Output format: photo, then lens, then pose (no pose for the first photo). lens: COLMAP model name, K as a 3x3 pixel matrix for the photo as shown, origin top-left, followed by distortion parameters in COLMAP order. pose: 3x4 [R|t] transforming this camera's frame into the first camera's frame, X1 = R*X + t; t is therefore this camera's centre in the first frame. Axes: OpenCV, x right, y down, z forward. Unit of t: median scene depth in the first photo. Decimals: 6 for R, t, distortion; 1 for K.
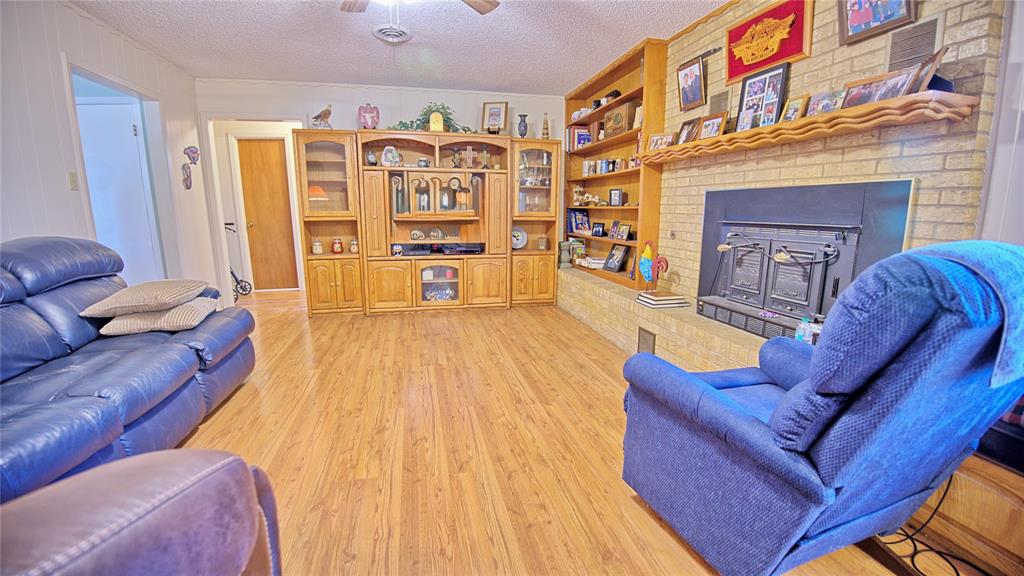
lens RADIAL K [[415.7, 0, 512.8], [0, 415.7, 287.9], [0, 0, 1]] dist [-0.034153, -0.000785]
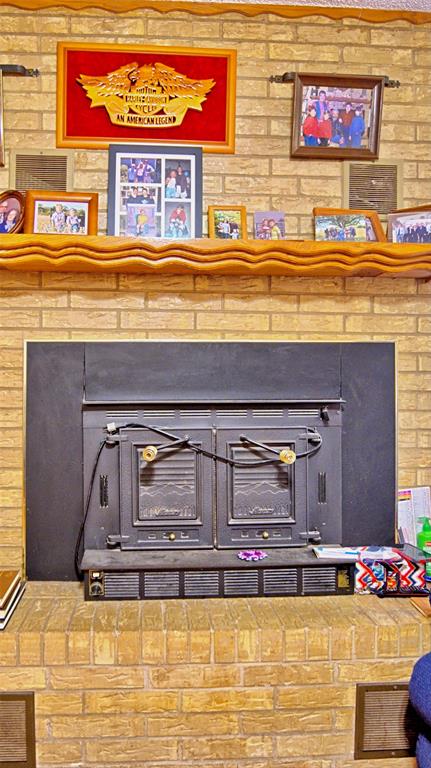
lens RADIAL K [[593.7, 0, 215.6], [0, 593.7, 379.8], [0, 0, 1]] dist [-0.025090, -0.004864]
pose [[0.183148, 0.002558, 0.983082, -0.232649], [0.182923, 0.982444, -0.036634, -0.170888], [-0.965917, 0.186538, 0.179465, 0.913298]]
